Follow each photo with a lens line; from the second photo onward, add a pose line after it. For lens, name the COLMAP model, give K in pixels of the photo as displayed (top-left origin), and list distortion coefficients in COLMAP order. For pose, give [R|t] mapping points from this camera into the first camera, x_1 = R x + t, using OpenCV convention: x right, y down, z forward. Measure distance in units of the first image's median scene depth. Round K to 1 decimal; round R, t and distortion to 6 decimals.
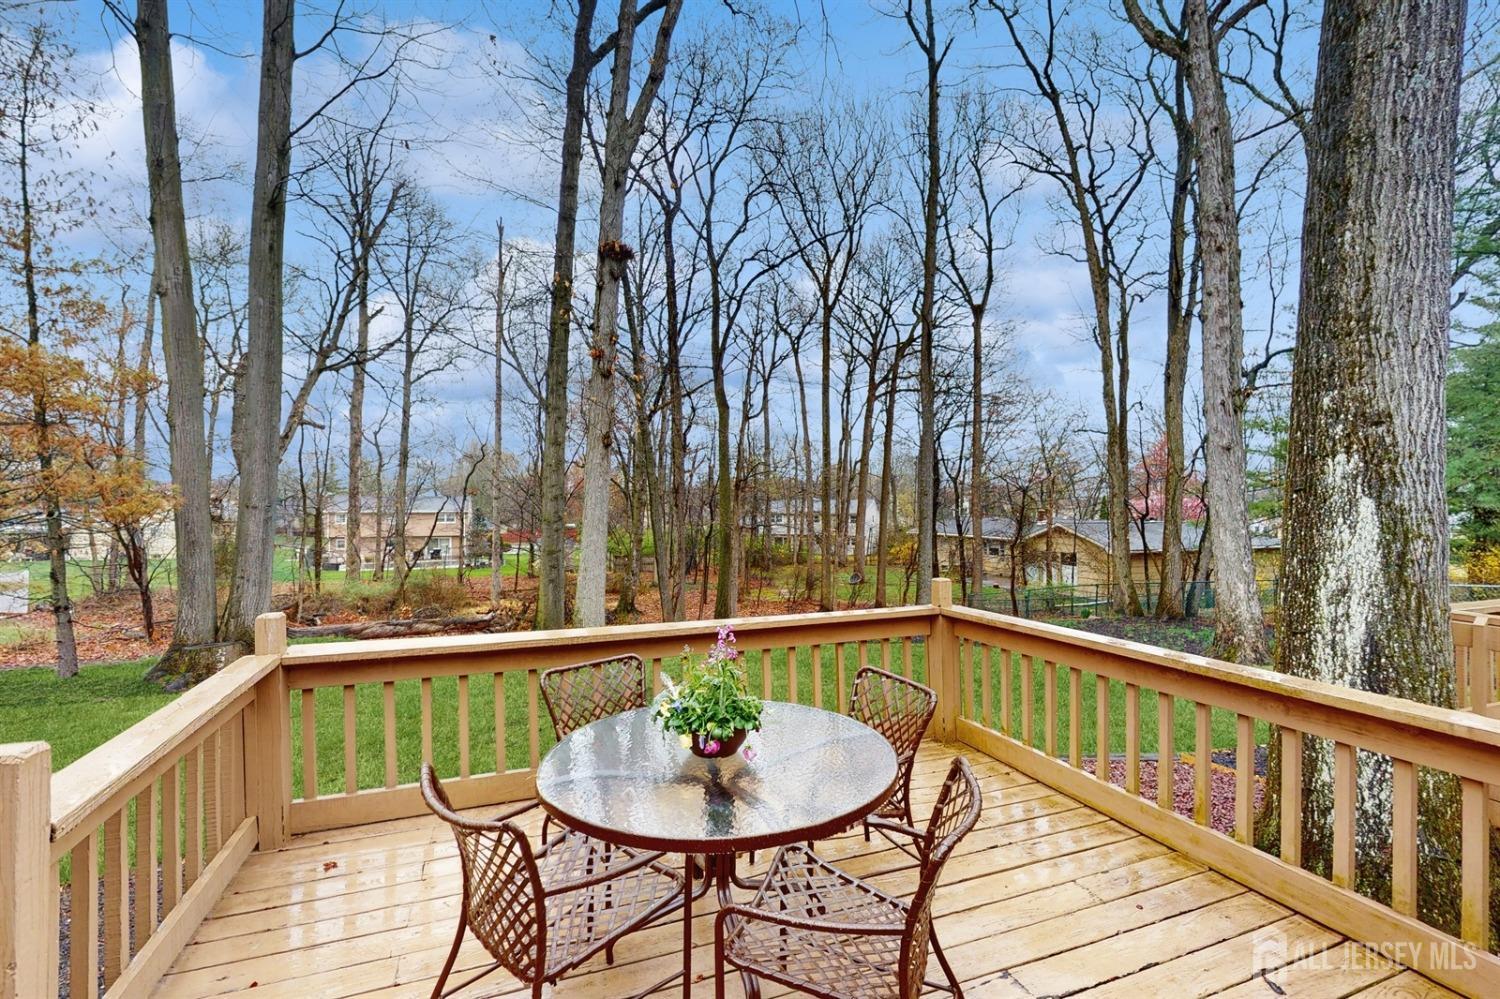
lens RADIAL K [[655.4, 0, 750.0], [0, 655.4, 506.7], [0, 0, 1]] dist [-0.000471, -0.000018]
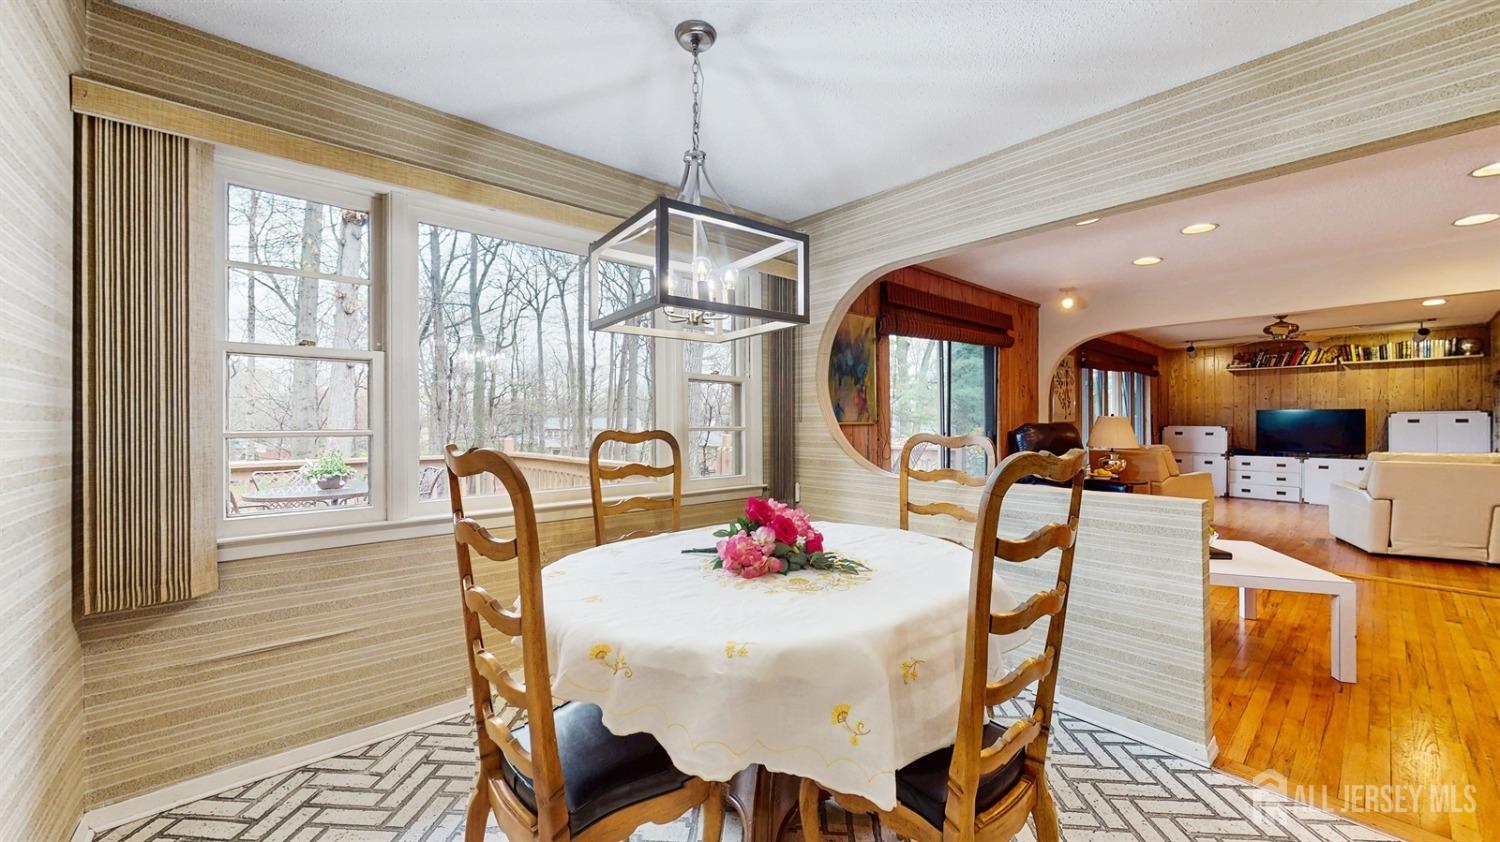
lens RADIAL K [[556.9, 0, 745.0], [0, 556.9, 421.9], [0, 0, 1]] dist [0.000171, -0.000106]
pose [[0.938956, 0.000055, 0.344037, 0.065419], [0.001069, 0.999995, -0.003079, 0.005325], [-0.344036, 0.003259, 0.938951, -0.136474]]
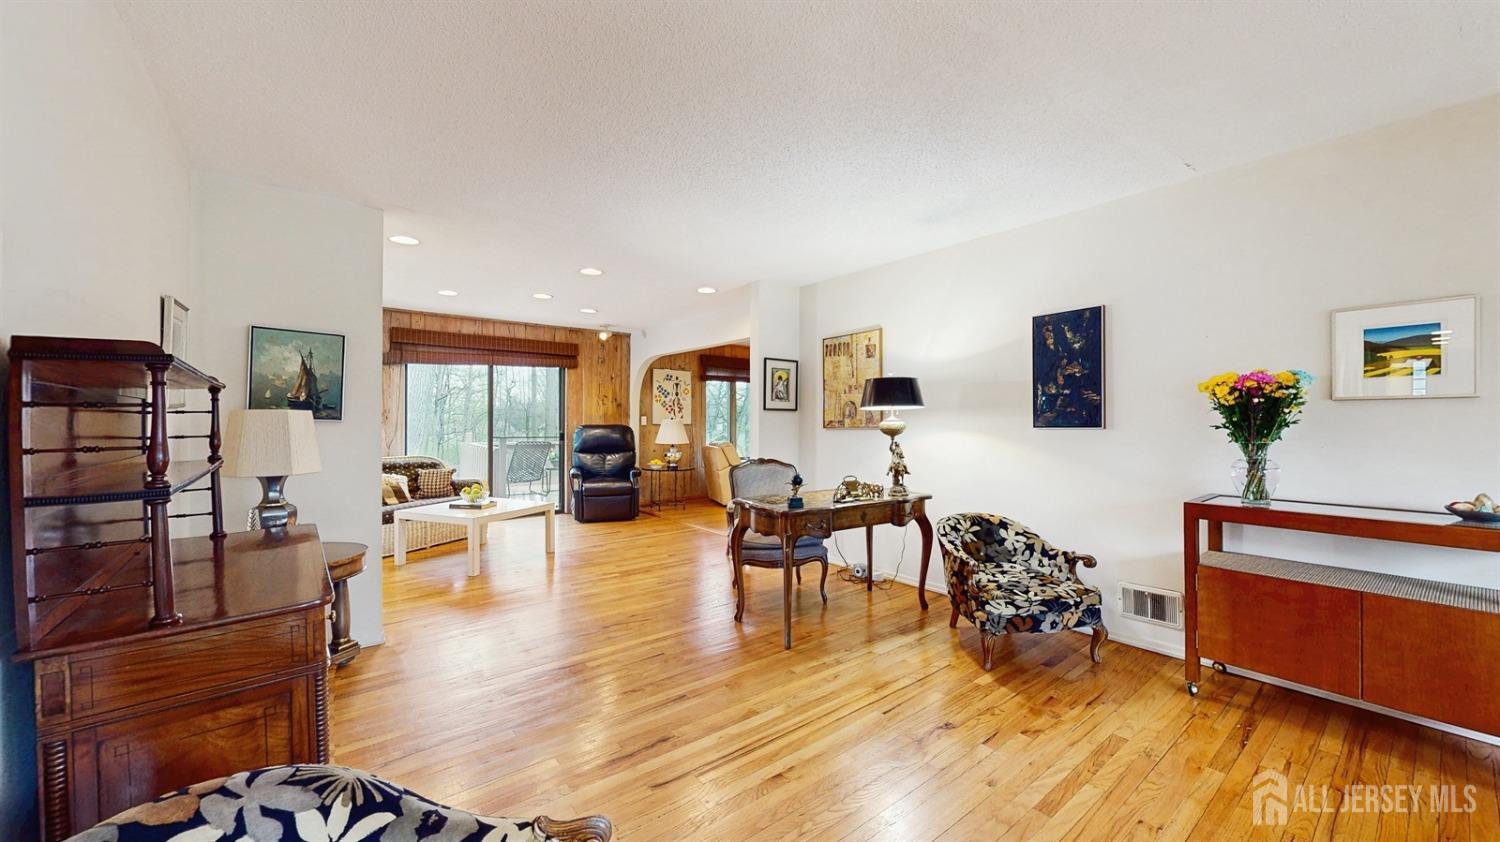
lens RADIAL K [[556.9, 0, 748.9], [0, 556.9, 428.8], [0, 0, 1]] dist [0.000171, -0.000106]
pose [[0.950706, -0.002731, 0.310082, 0.232493], [0.000703, 0.999978, 0.006654, 0.005437], [-0.310093, -0.006108, 0.950687, -0.273183]]
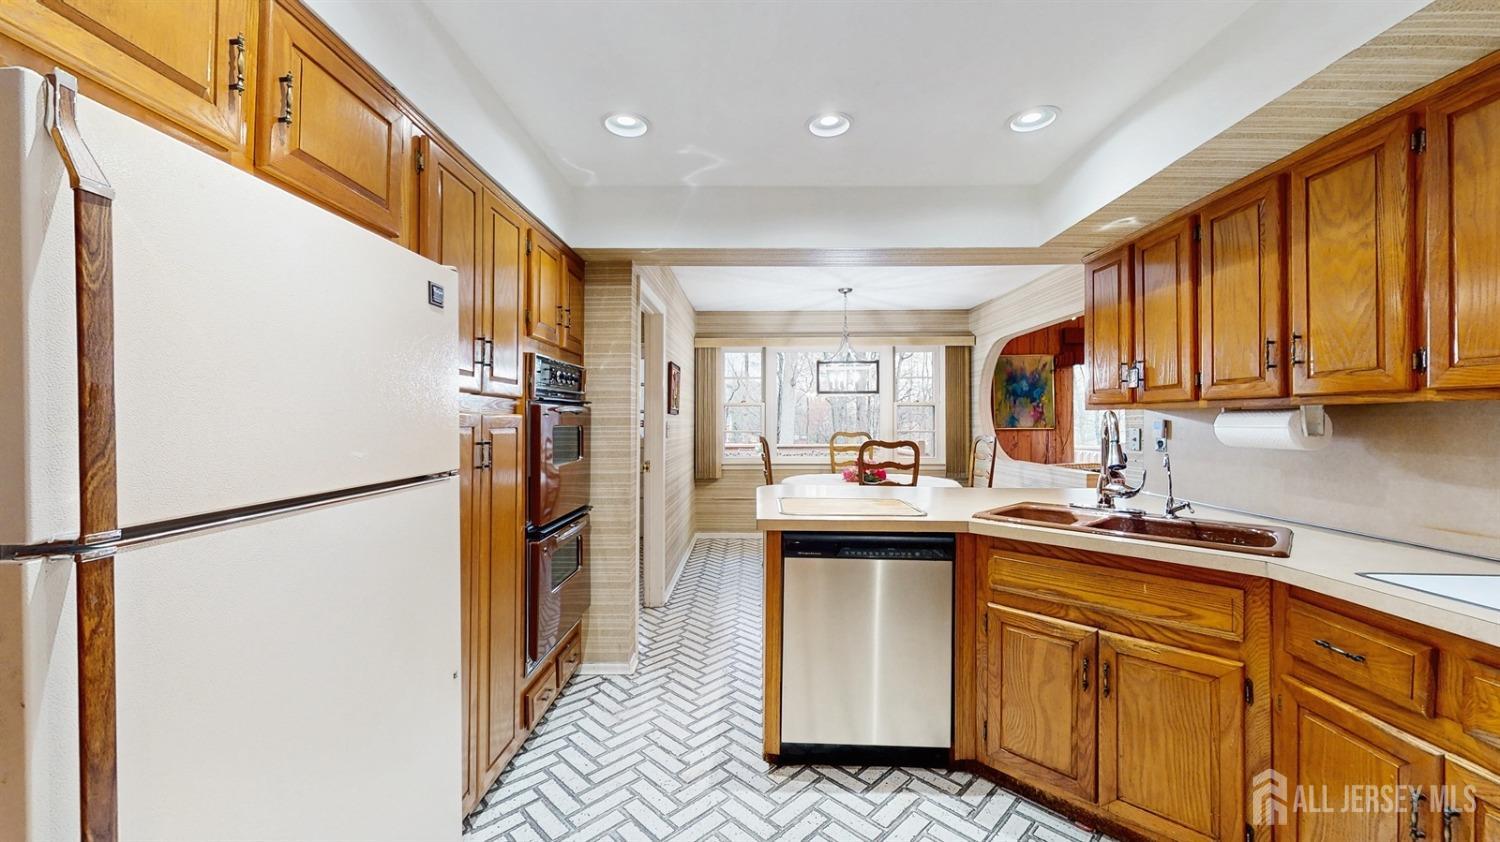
lens RADIAL K [[556.9, 0, 740.8], [0, 556.9, 415.1], [0, 0, 1]] dist [0.000171, -0.000106]
pose [[0.924793, -0.002253, -0.380464, 0.124164], [-0.001327, 0.999957, -0.009146, 0.001909], [0.380469, 0.008963, 0.924750, -0.262509]]
